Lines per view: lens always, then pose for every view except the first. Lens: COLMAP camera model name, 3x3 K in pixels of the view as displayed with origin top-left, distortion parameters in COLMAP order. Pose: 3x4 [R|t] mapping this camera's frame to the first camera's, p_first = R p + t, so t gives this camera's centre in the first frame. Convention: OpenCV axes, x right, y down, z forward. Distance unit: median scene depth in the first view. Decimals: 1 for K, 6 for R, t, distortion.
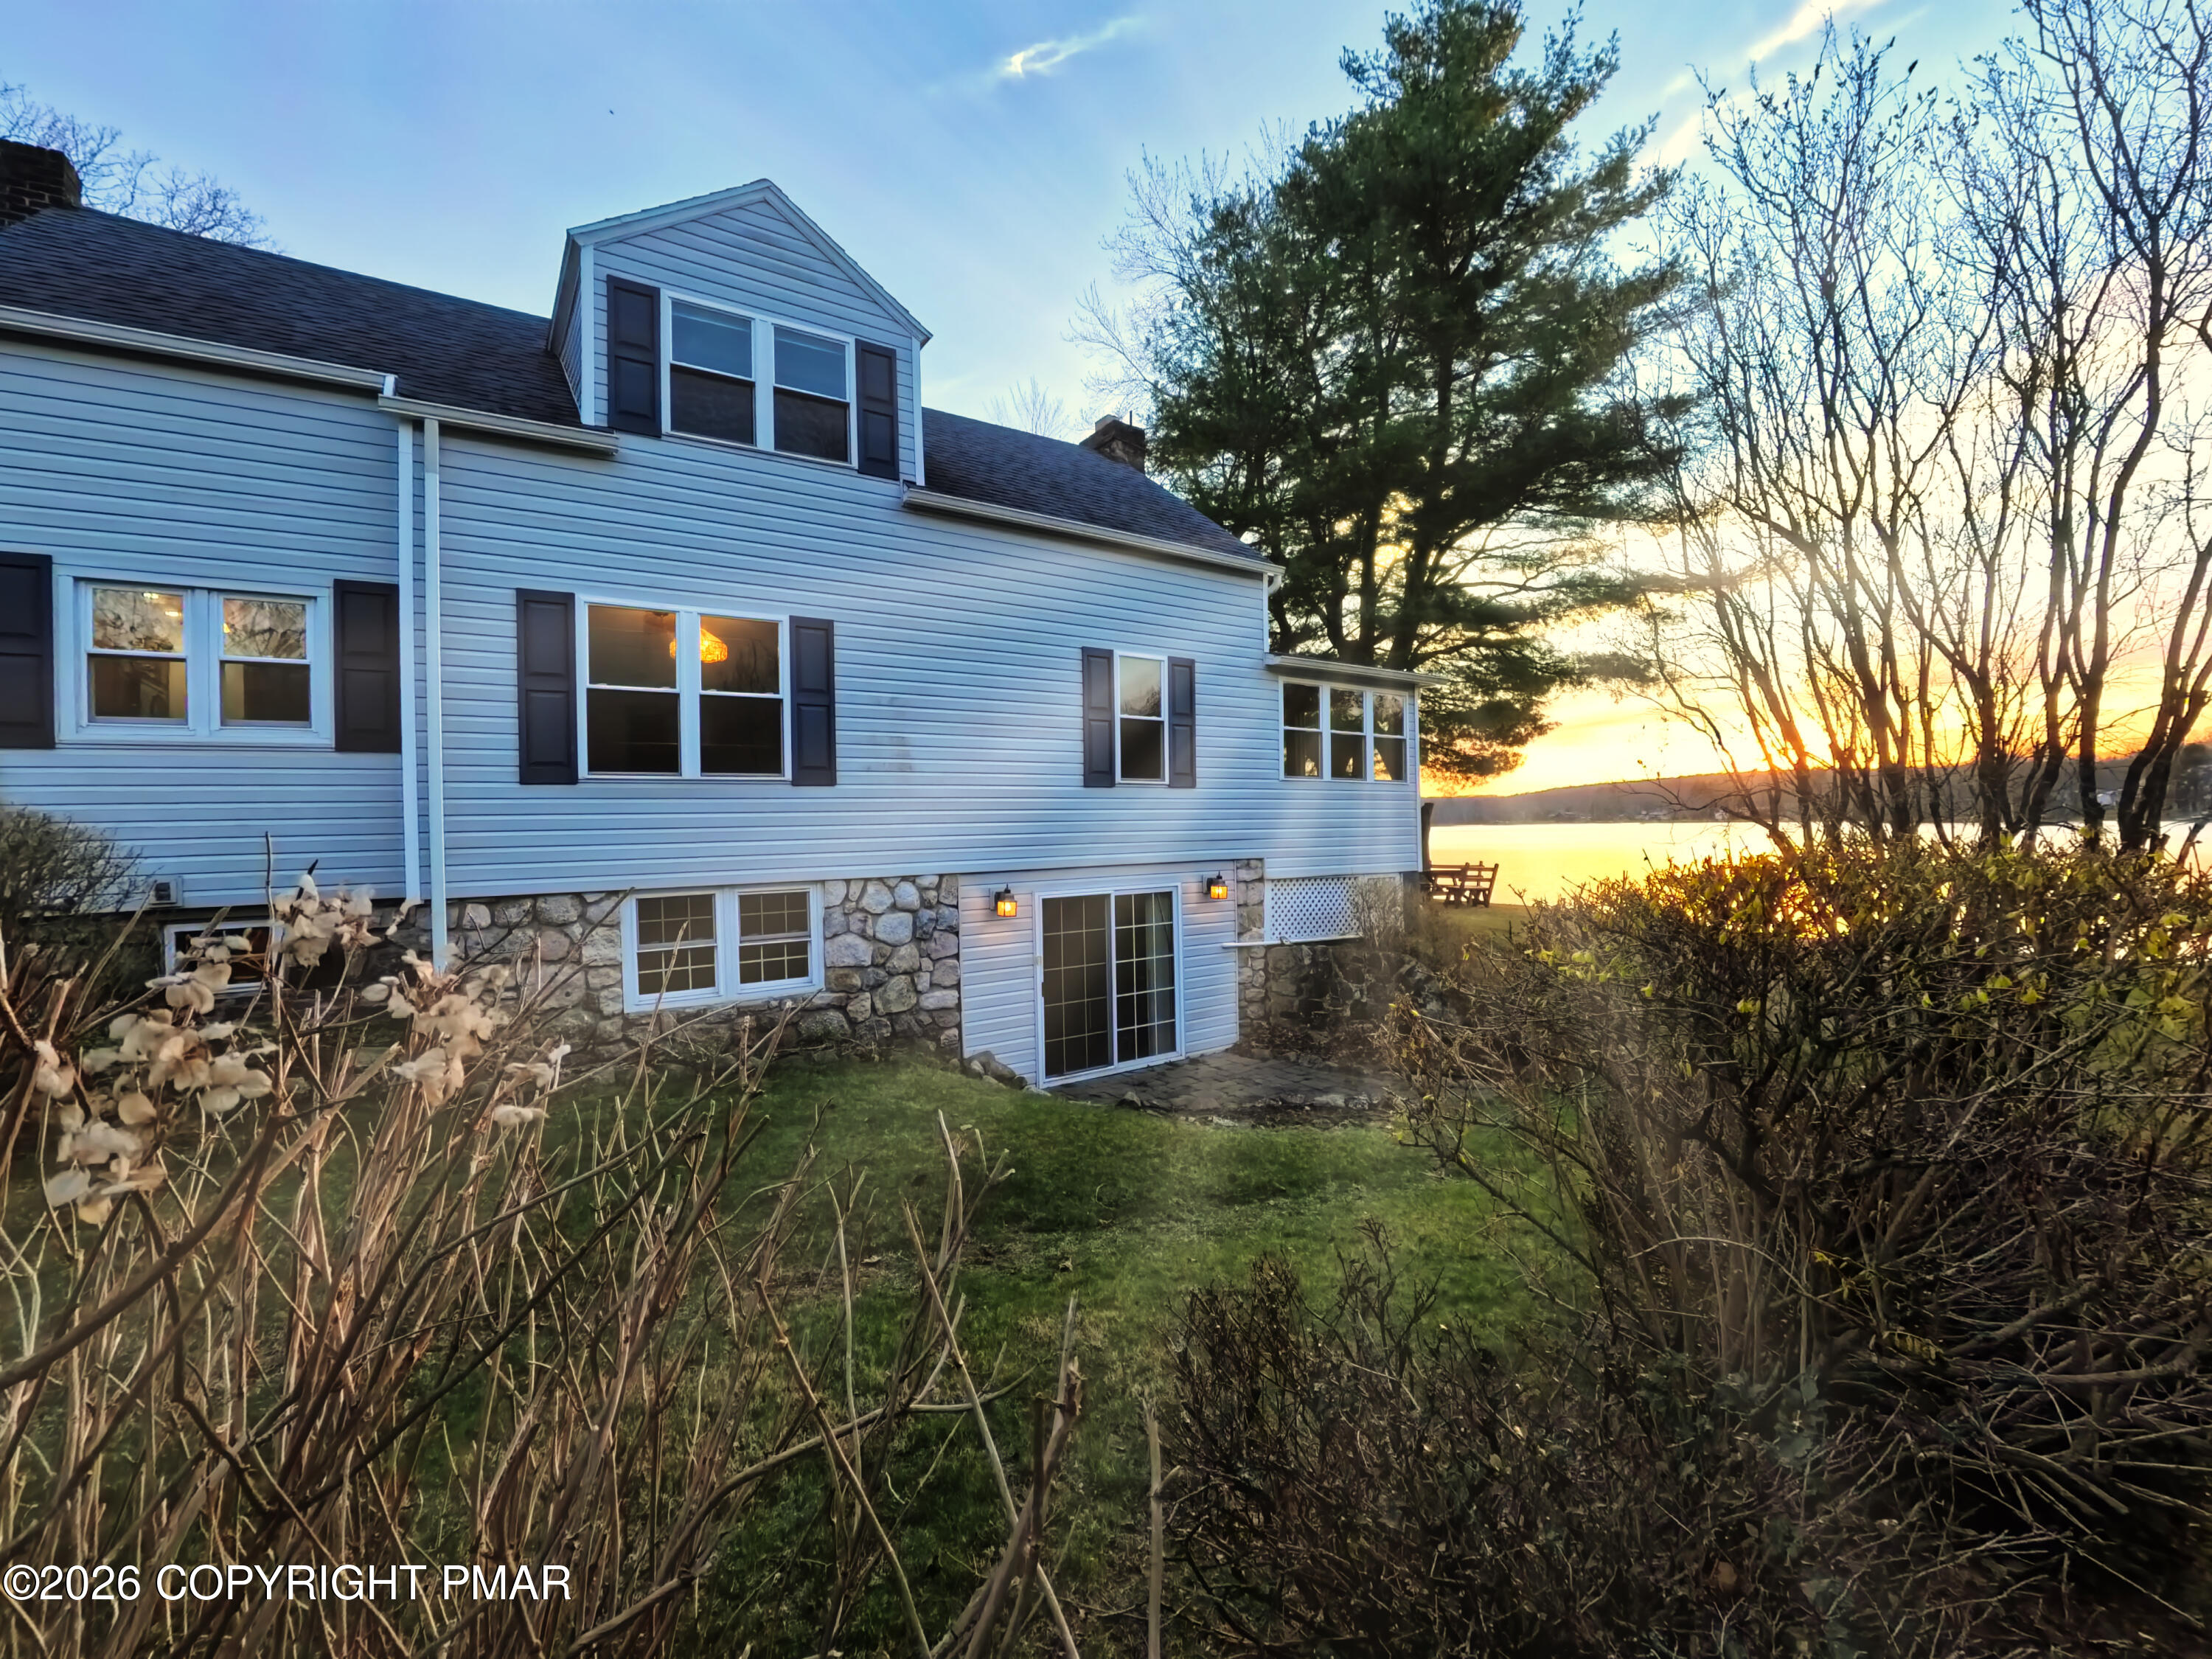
lens RADIAL K [[936.9, 0, 1104.2], [0, 936.9, 829.2], [0, 0, 1]] dist [-0.044957, 0.003334]
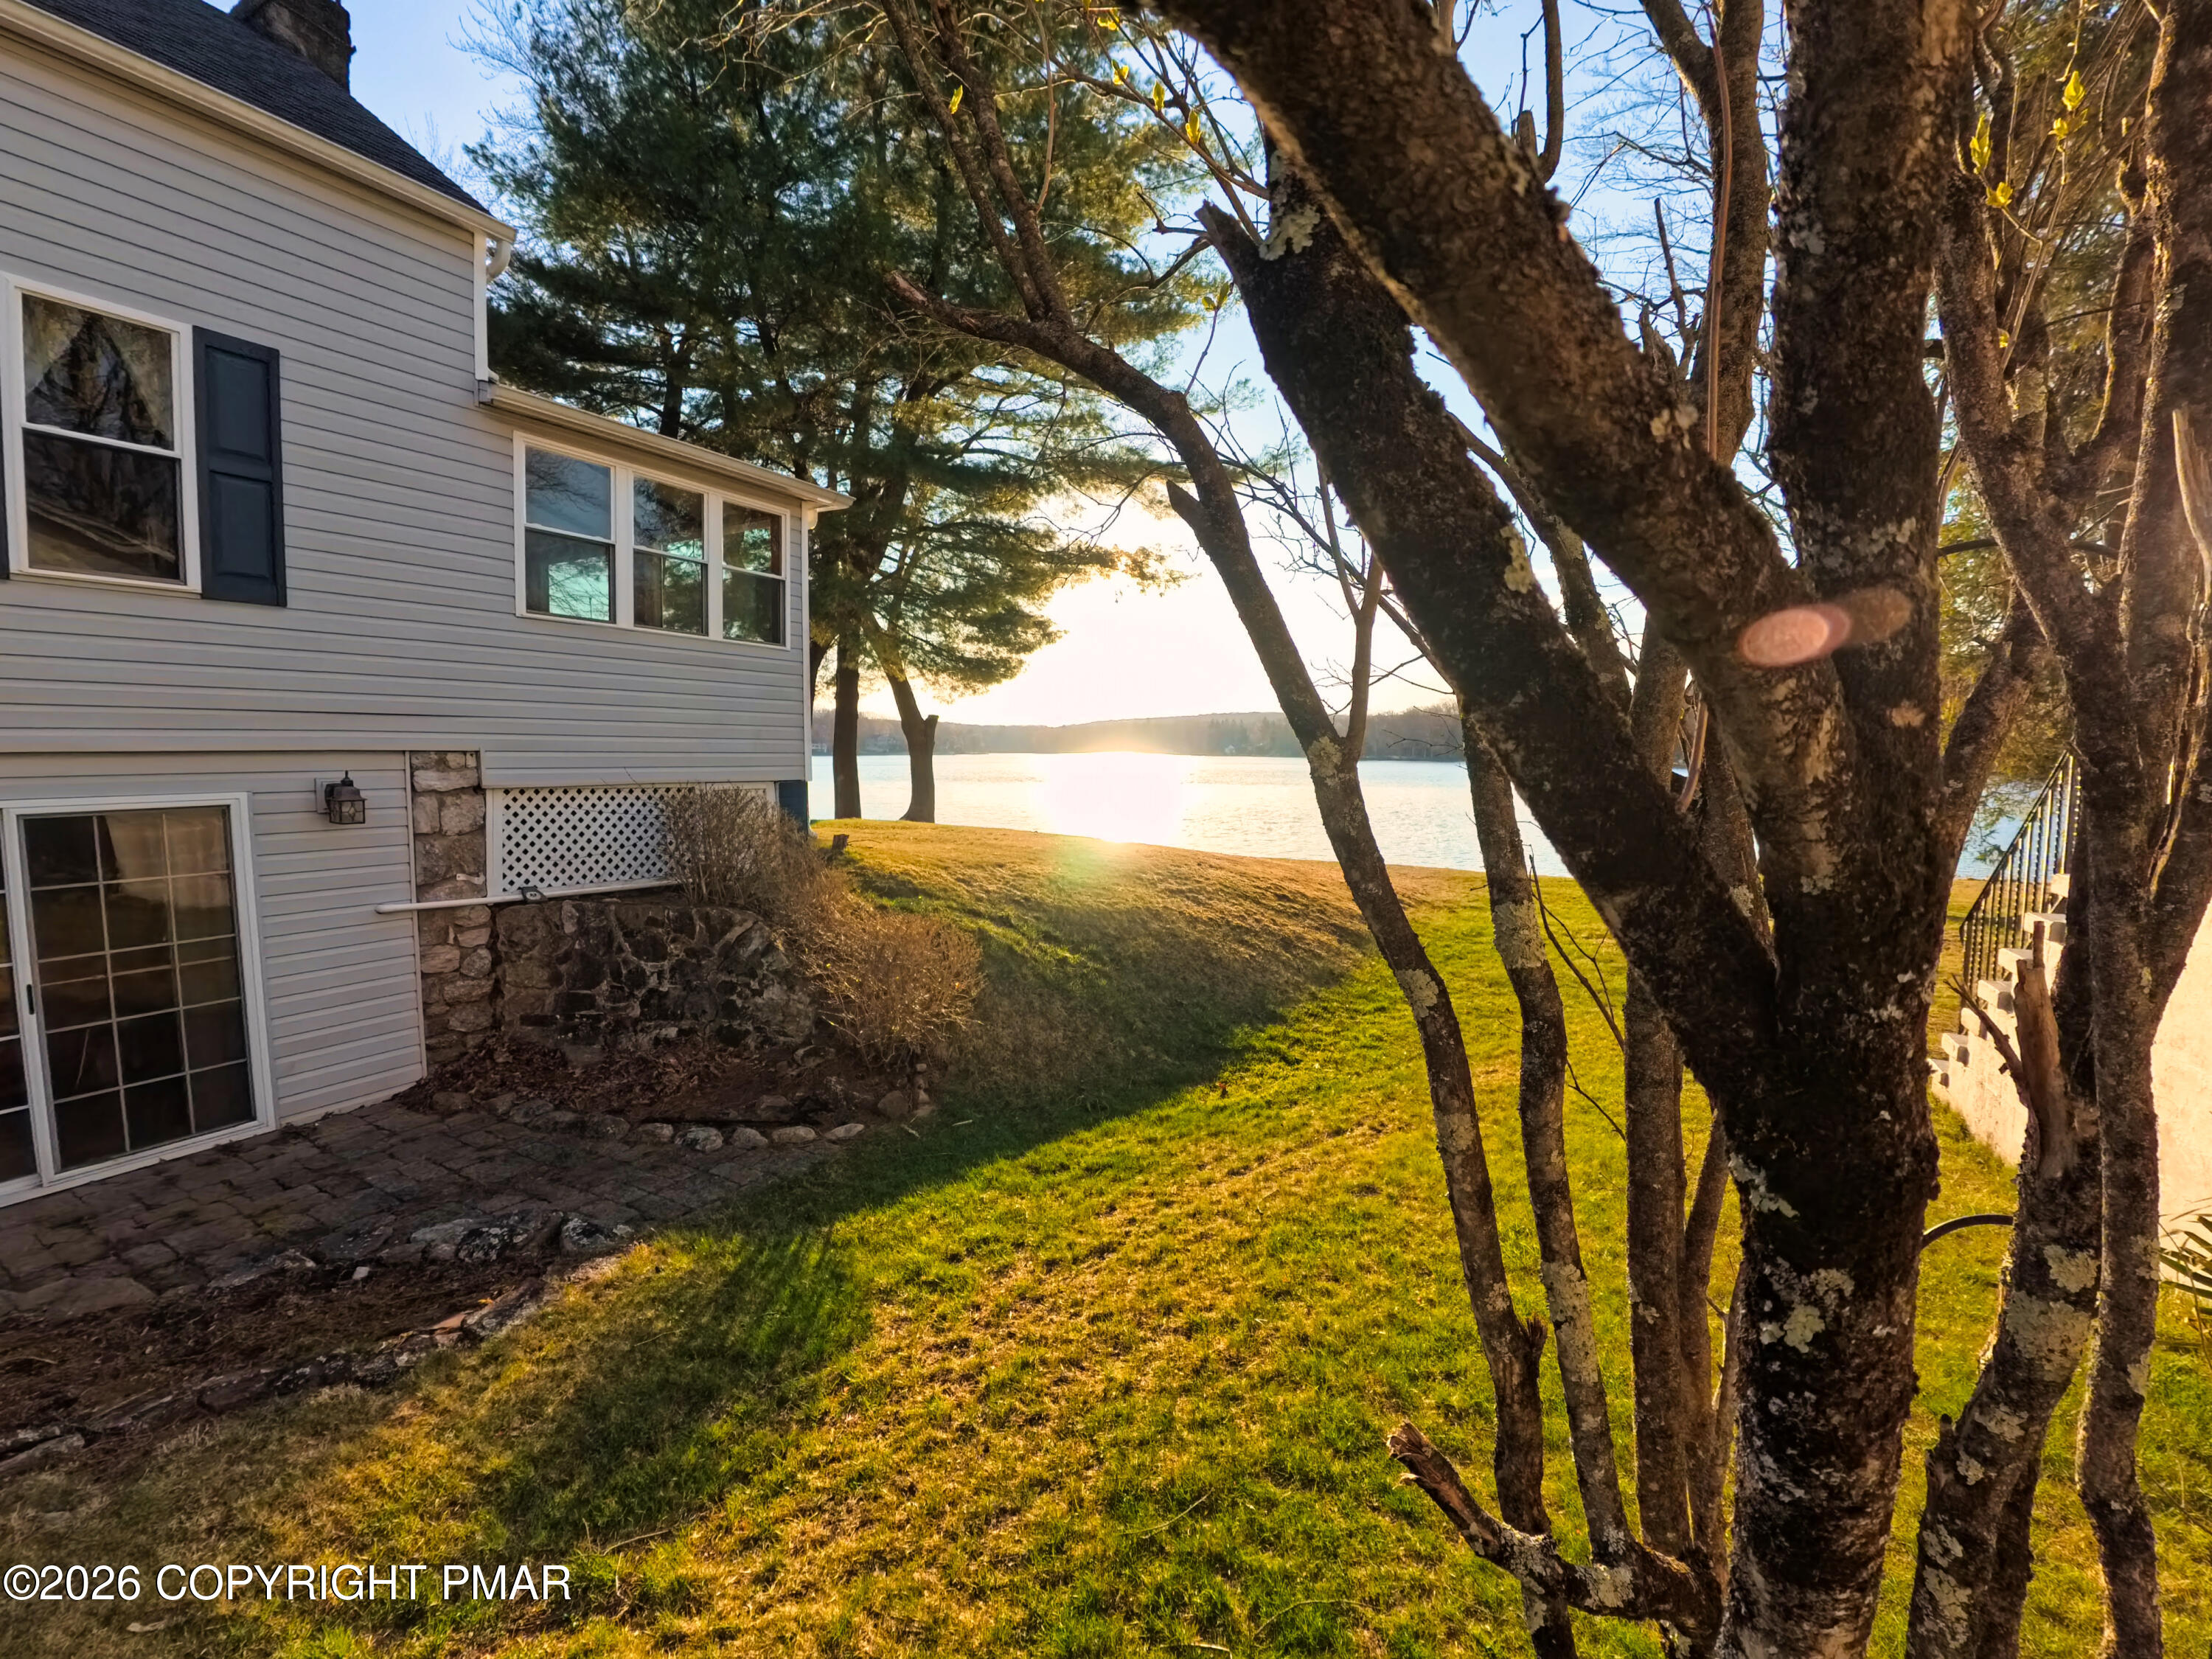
lens RADIAL K [[936.9, 0, 1106.0], [0, 936.9, 822.1], [0, 0, 1]] dist [-0.044957, 0.003334]
pose [[0.895065, -0.012546, 0.445759, 0.342315], [-0.019061, 0.997614, 0.066352, 0.038766], [-0.445528, -0.067886, 0.892690, 0.438152]]
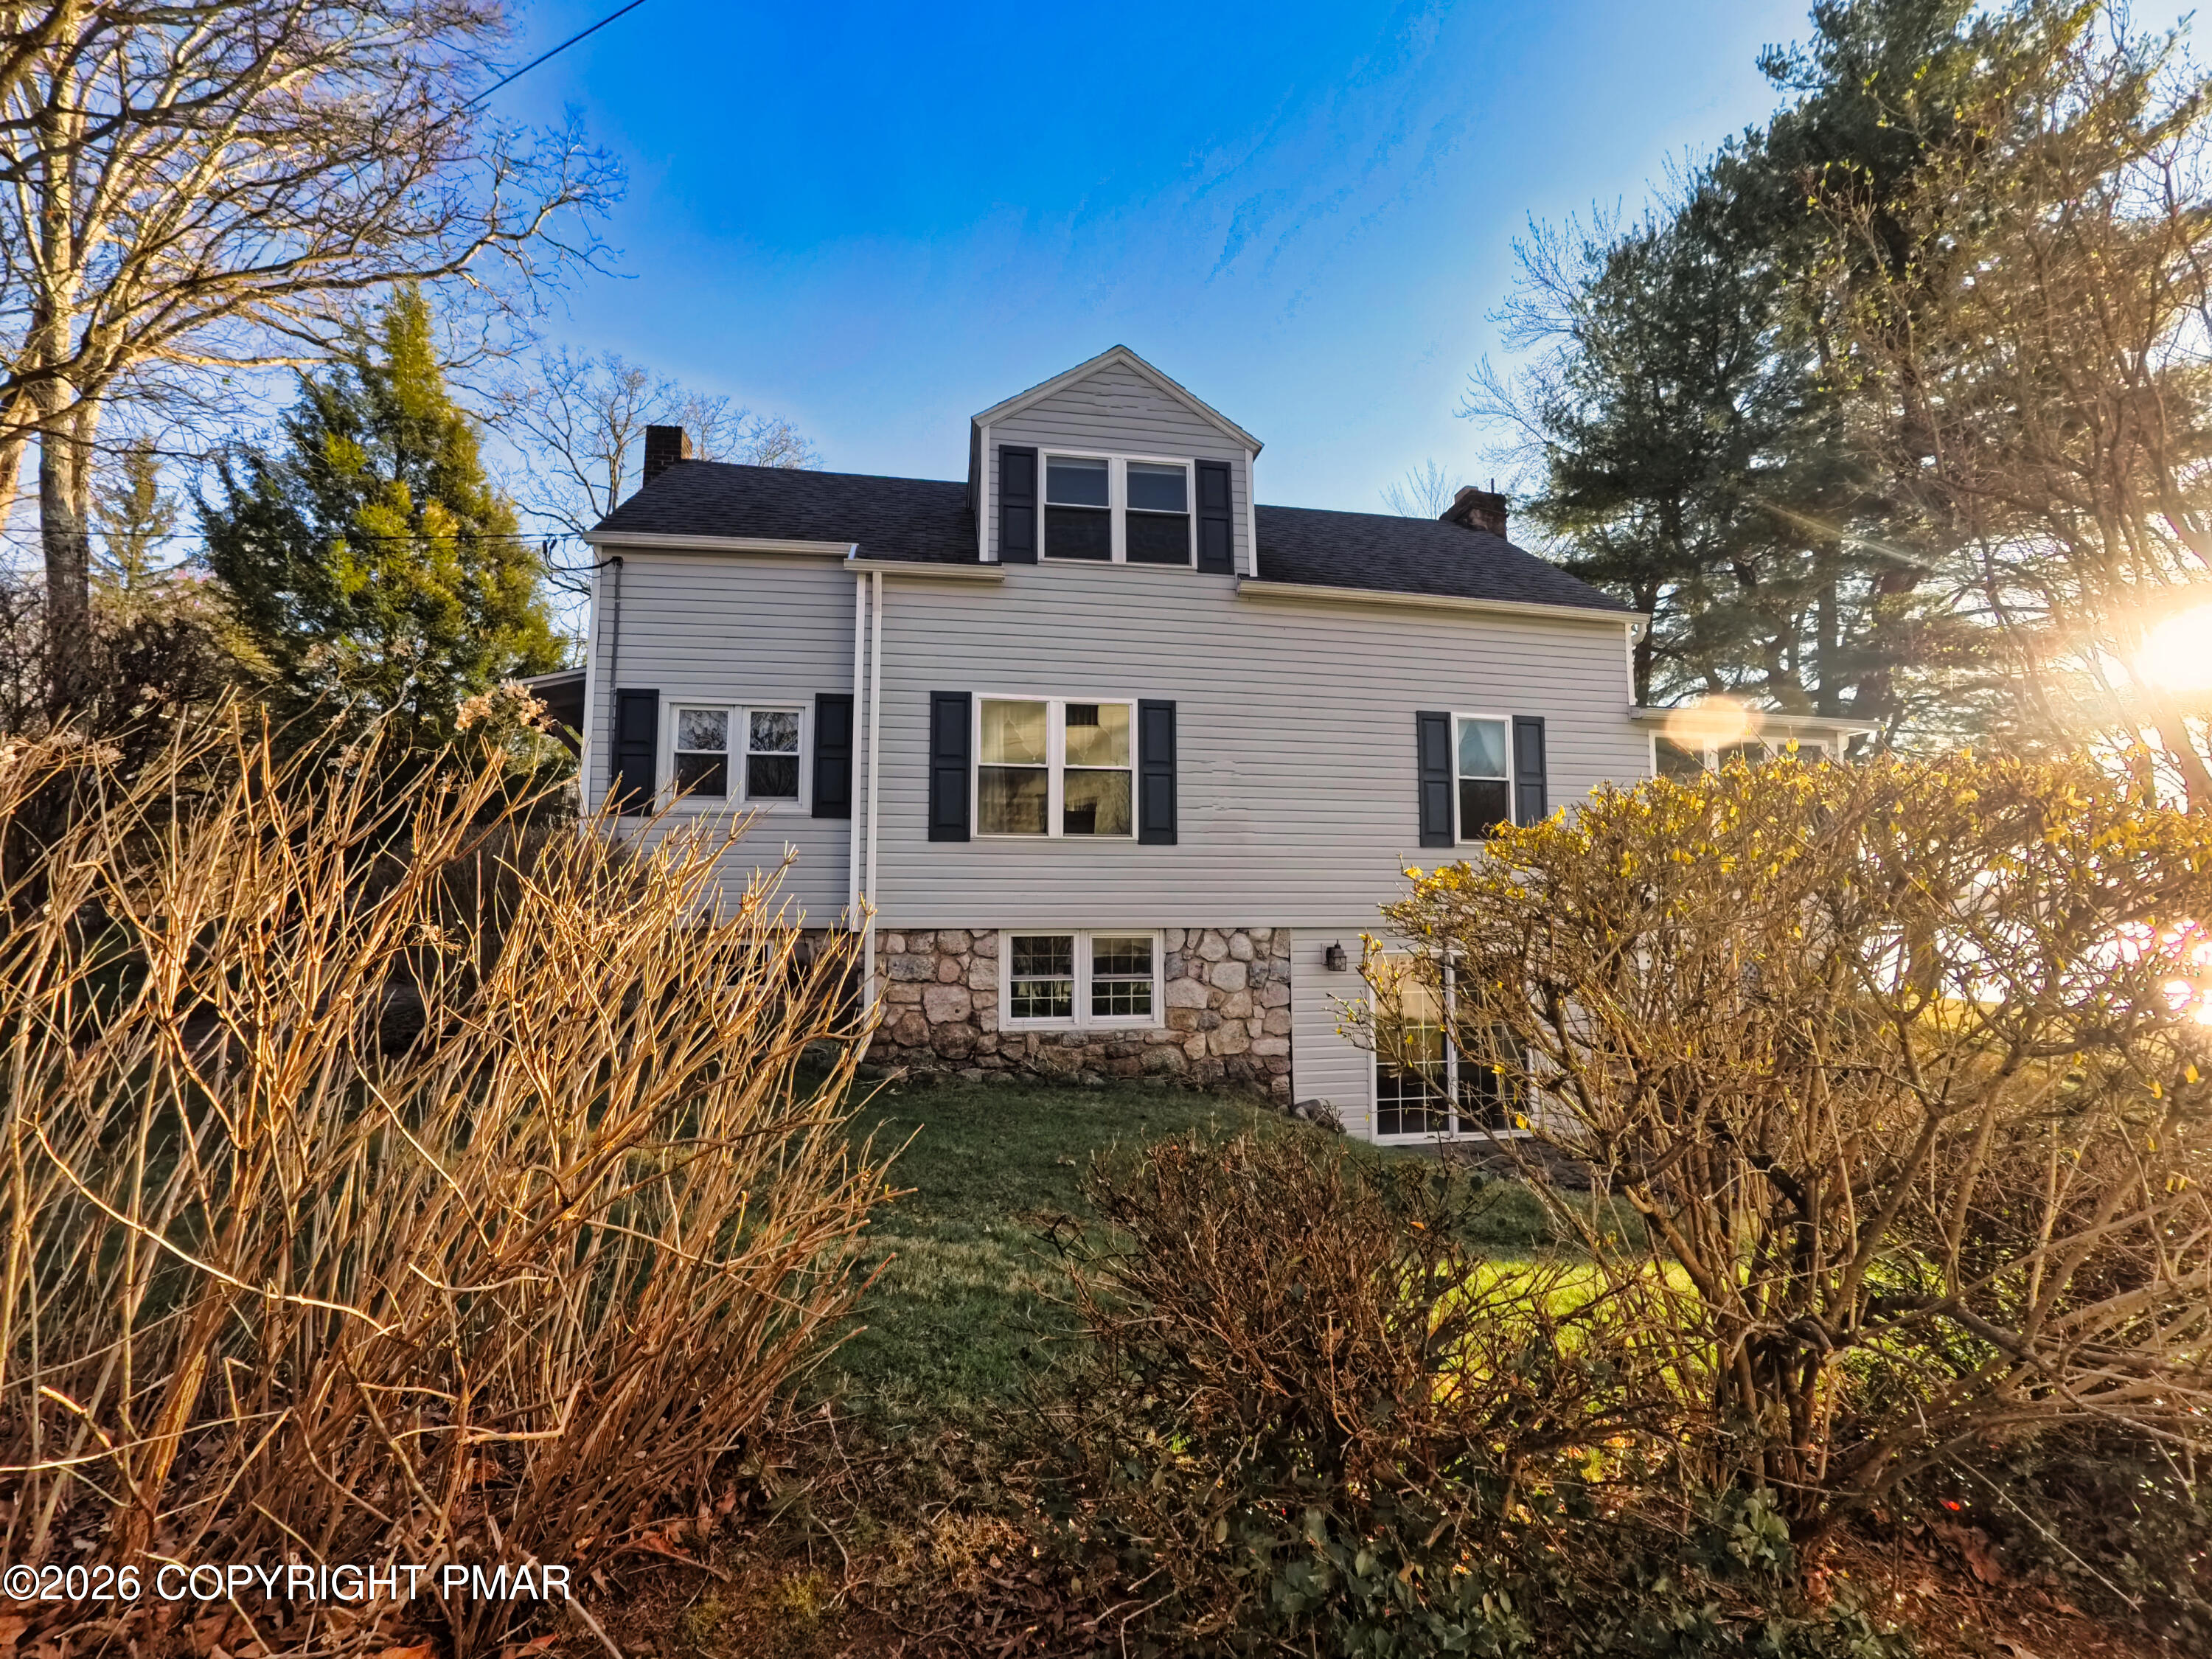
lens RADIAL K [[936.9, 0, 1109.5], [0, 936.9, 834.6], [0, 0, 1]] dist [-0.044957, 0.003334]
pose [[0.906293, -0.018102, -0.422262, 0.115351], [-0.019507, 0.996226, -0.084575, 0.037506], [0.422200, 0.084887, 0.902520, -0.057248]]
